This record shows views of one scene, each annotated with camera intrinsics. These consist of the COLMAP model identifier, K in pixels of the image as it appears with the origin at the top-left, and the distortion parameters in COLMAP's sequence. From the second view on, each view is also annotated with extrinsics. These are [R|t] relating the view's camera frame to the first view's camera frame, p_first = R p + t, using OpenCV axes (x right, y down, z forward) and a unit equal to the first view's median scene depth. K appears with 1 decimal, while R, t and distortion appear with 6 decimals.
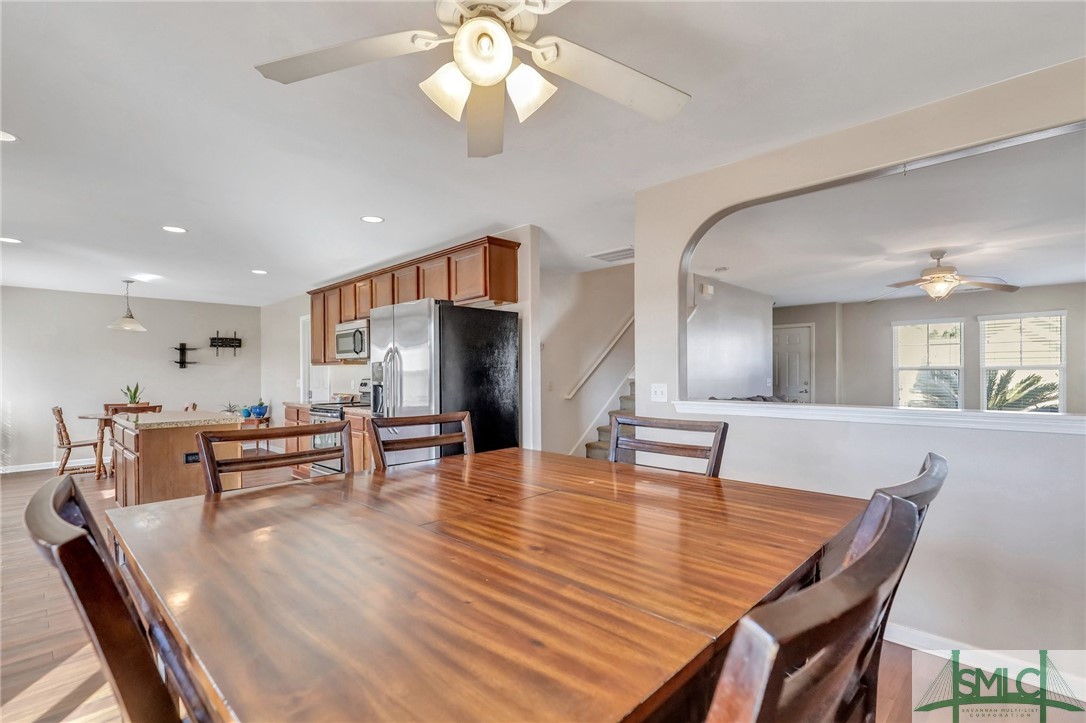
lens RADIAL K [[501.8, 0, 546.1], [0, 501.8, 377.6], [0, 0, 1]] dist [0.001844, 0.000553]
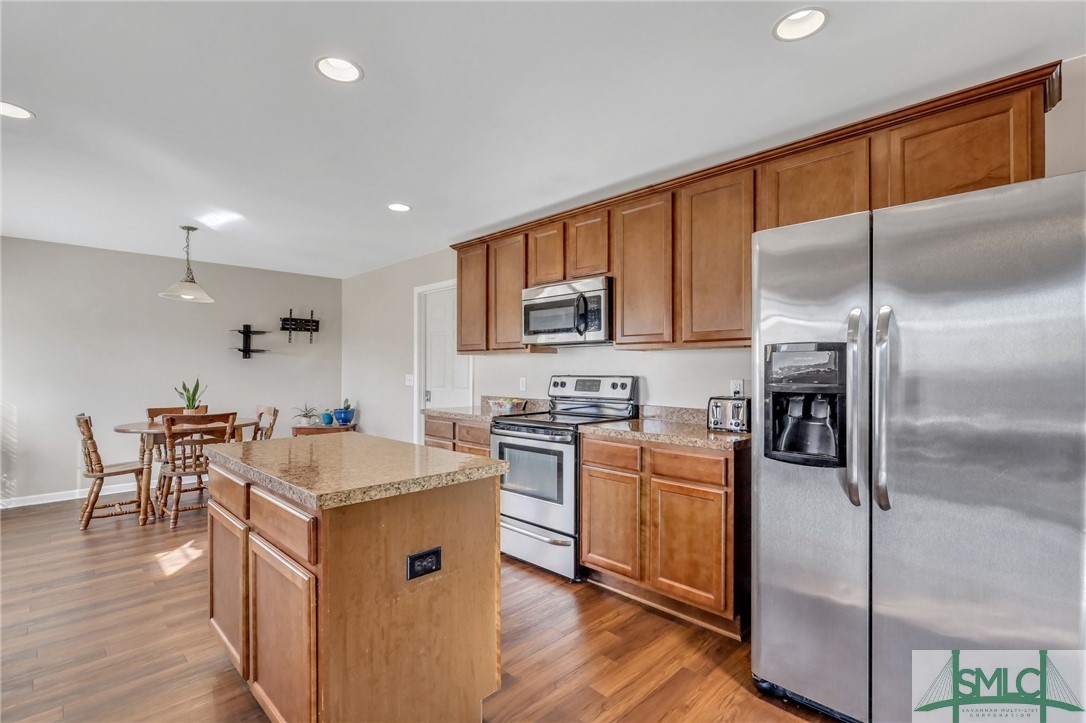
lens RADIAL K [[507.8, 0, 554.2], [0, 507.8, 370.3], [0, 0, 1]] dist [0.001192, -0.000509]
pose [[0.999936, 0.006695, -0.009118, -0.339111], [-0.006735, 0.999968, -0.004316, -0.001176], [0.009089, 0.004377, 0.999949, 0.328979]]
